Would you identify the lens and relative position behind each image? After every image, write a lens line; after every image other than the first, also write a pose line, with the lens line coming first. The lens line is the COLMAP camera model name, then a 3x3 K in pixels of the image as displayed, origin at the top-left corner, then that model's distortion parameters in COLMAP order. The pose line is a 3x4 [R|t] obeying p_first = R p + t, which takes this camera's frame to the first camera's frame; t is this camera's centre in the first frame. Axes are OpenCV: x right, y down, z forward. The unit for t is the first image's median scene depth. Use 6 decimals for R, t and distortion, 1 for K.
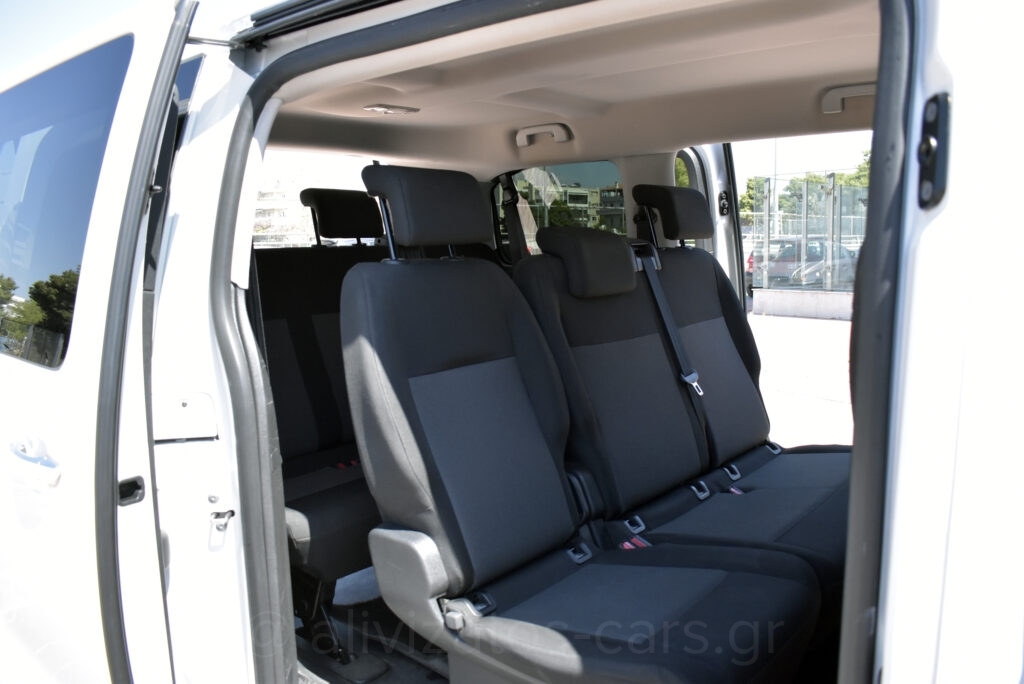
lens RADIAL K [[792.6, 0, 512.0], [0, 792.6, 342.0], [0, 0, 1]] dist [-0.081338, 0.000666]
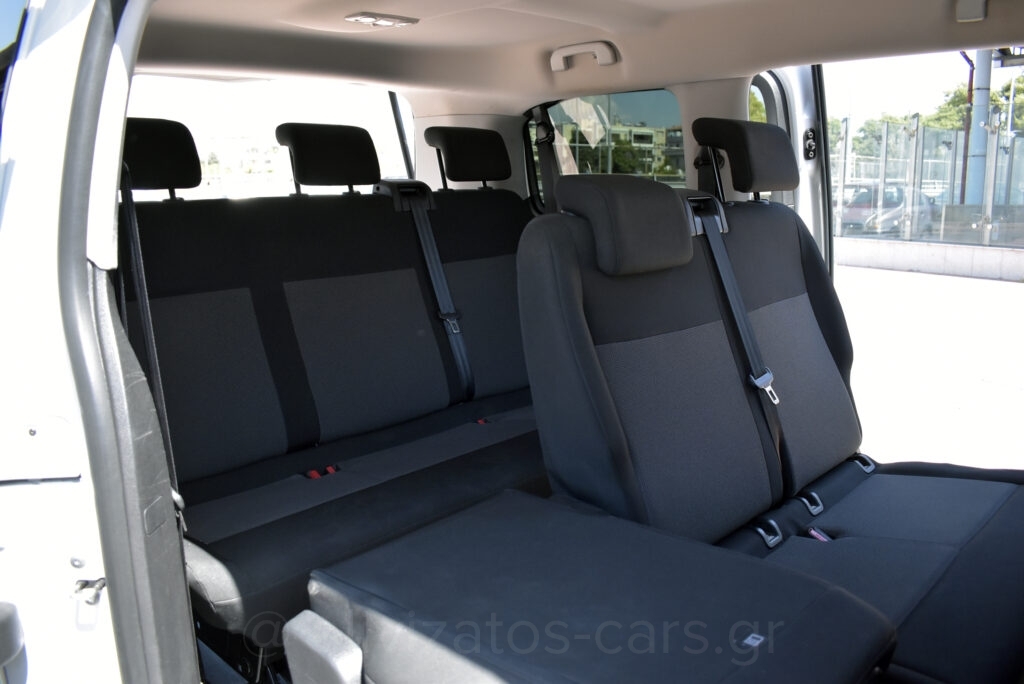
lens RADIAL K [[792.6, 0, 512.0], [0, 792.6, 342.0], [0, 0, 1]] dist [-0.081338, 0.000666]
pose [[0.996960, 0.021528, -0.074878, 0.040213], [-0.015933, 0.997091, 0.074534, -0.038027], [0.076265, -0.073114, 0.994403, 0.219963]]
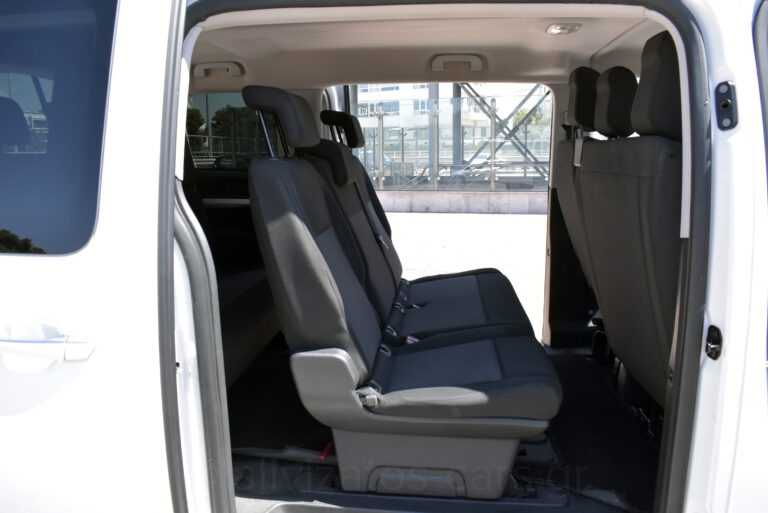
lens RADIAL K [[594.5, 0, 384.0], [0, 594.5, 256.5], [0, 0, 1]] dist [-0.081338, 0.000666]
pose [[0.819187, -0.090081, 0.566408, -0.382766], [0.068112, 0.995879, 0.059874, 0.010831], [-0.569468, -0.010469, 0.821947, 0.040647]]
